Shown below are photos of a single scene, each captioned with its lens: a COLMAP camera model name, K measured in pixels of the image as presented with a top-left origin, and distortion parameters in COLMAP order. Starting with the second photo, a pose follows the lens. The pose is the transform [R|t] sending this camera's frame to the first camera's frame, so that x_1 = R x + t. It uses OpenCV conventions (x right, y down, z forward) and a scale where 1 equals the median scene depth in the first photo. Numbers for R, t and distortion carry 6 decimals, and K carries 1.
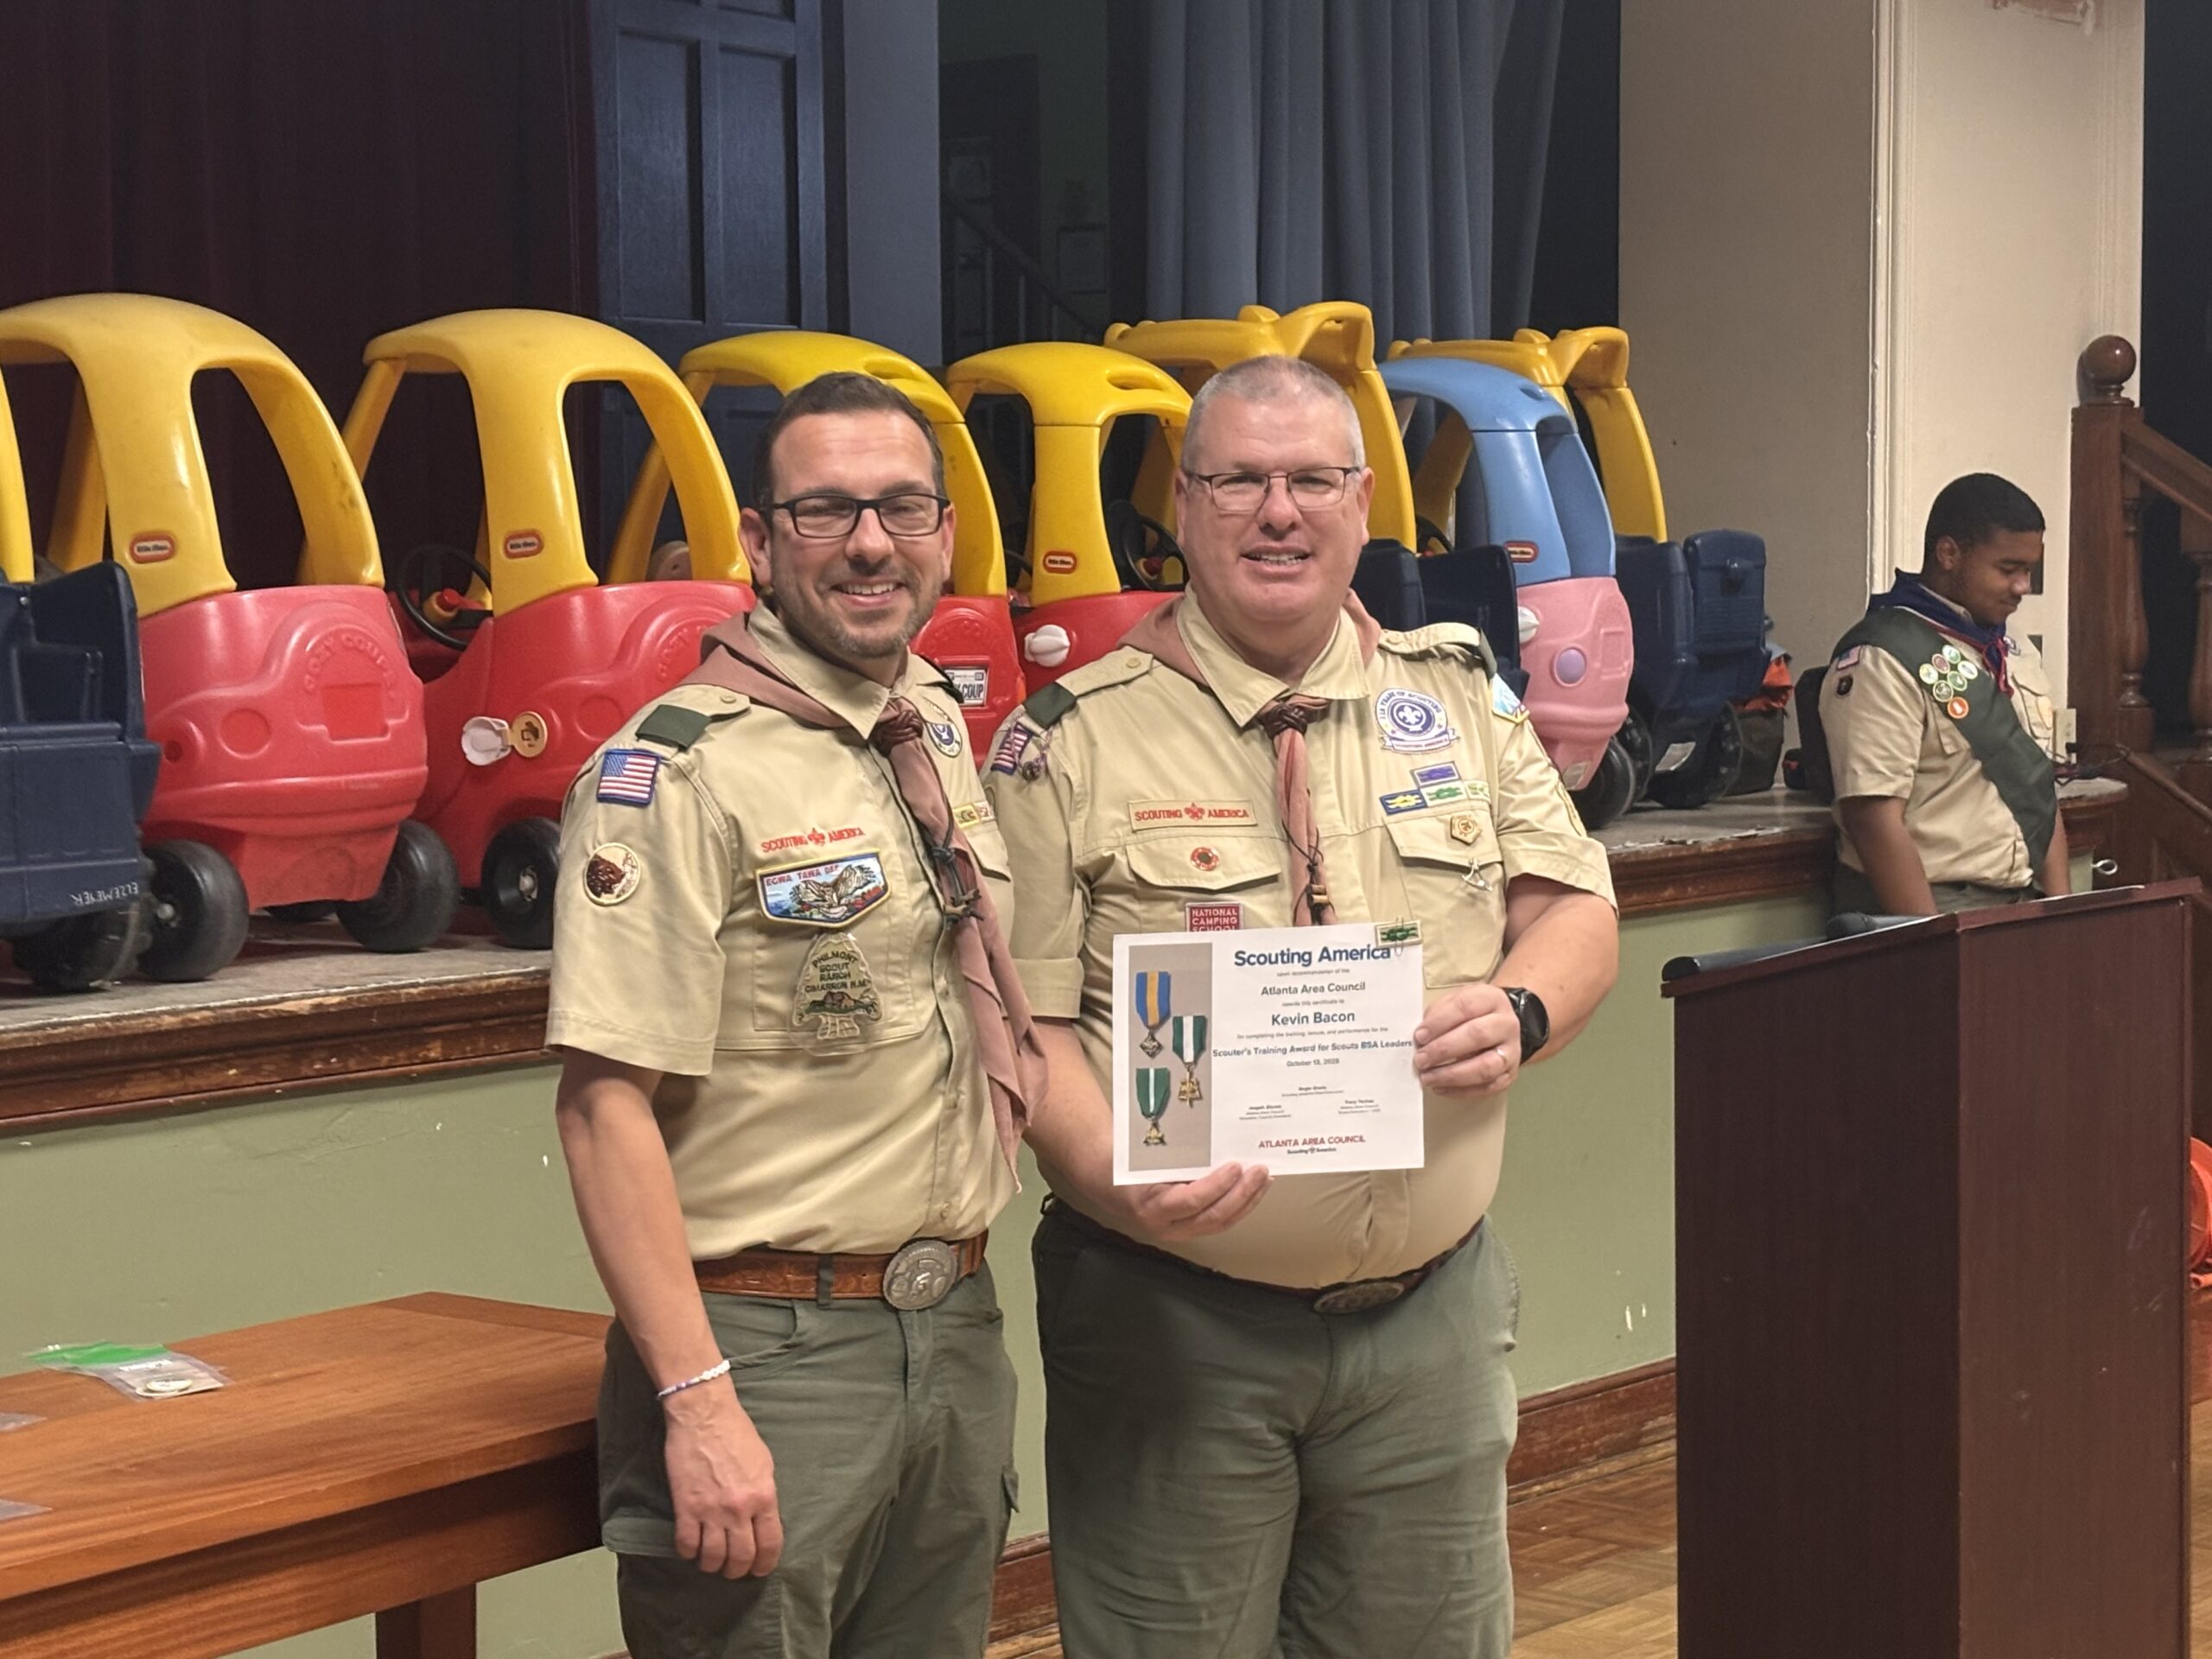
lens RADIAL K [[4128.7, 0, 1106.0], [0, 4128.7, 829.5], [0, 0, 1]] dist [0.366854, -2.587123]
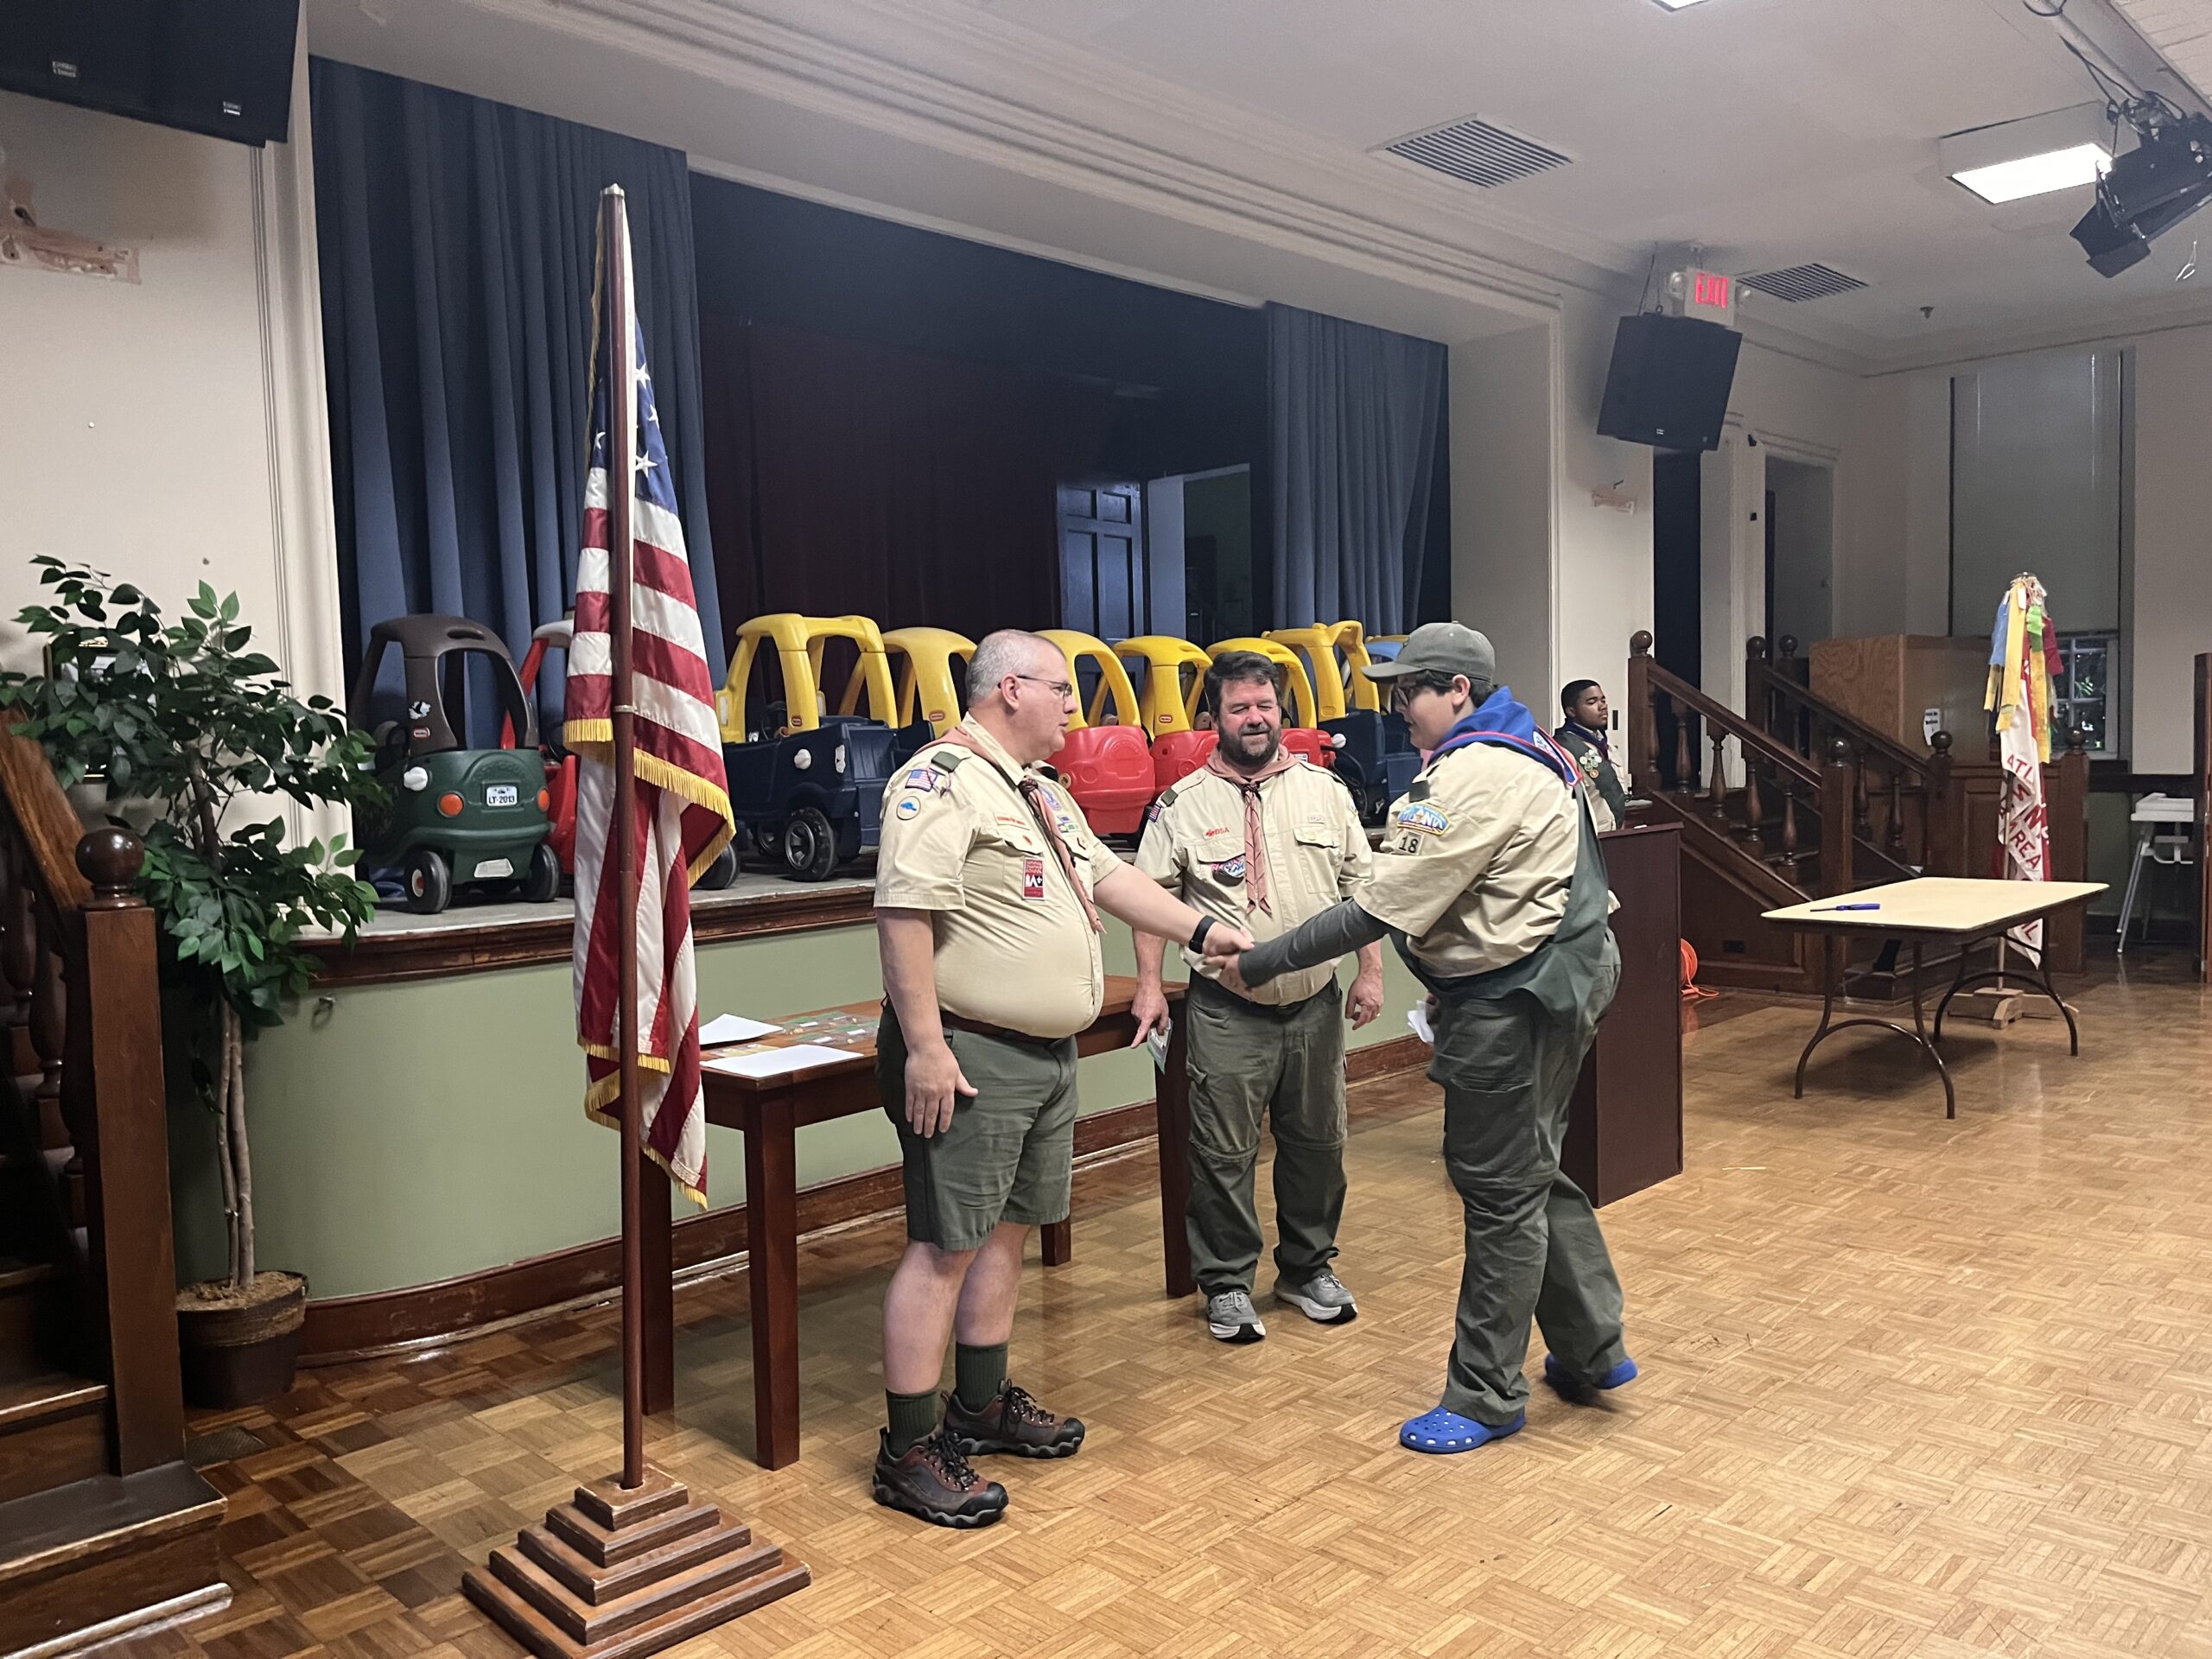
lens RADIAL K [[1671.7, 0, 1102.9], [0, 1671.7, 844.2], [0, 0, 1]] dist [0.086272, -0.128698]
pose [[0.997112, -0.014704, -0.074511, -0.031030], [0.014538, 0.999890, -0.002772, 0.023350], [0.074544, 0.001681, 0.997216, -0.117841]]
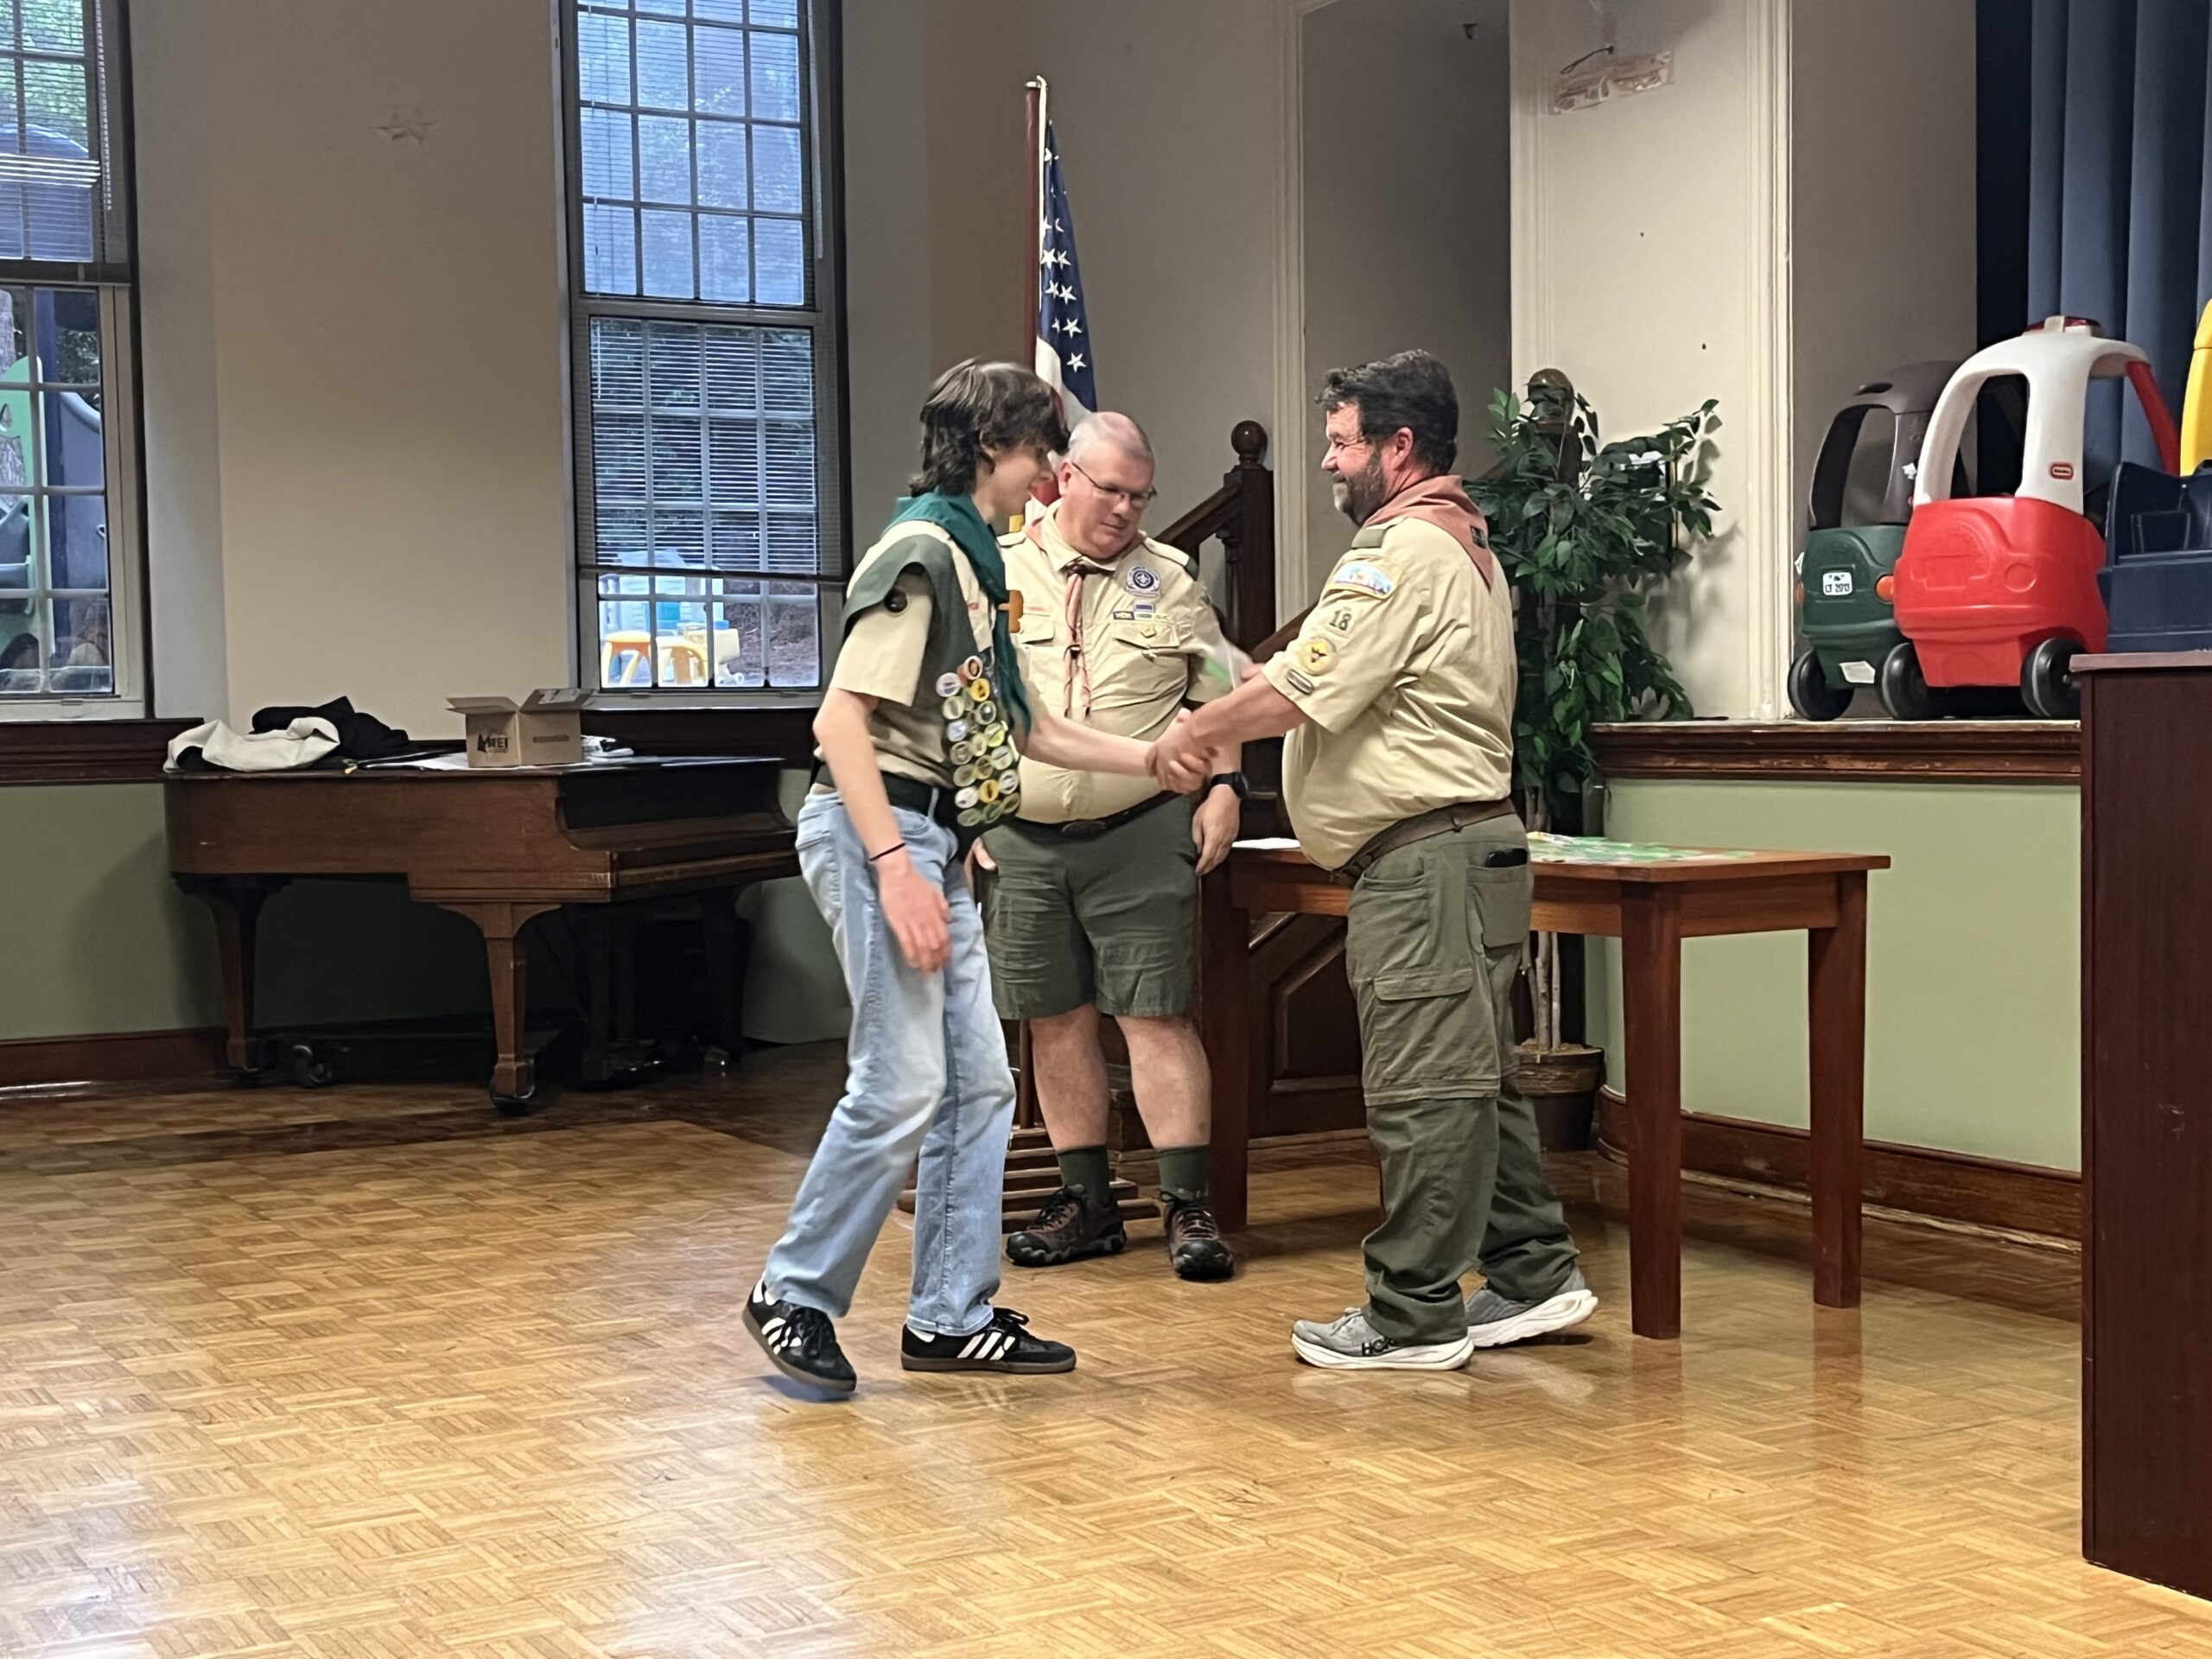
lens RADIAL K [[3033.3, 0, 1114.1], [0, 3033.3, 863.5], [0, 0, 1]] dist [0.086109, -0.143832]
pose [[-0.339837, 0.062374, -0.938414, 0.965365], [-0.044272, 0.995631, 0.082210, 0.016647], [0.939442, 0.069484, -0.335591, 0.916999]]
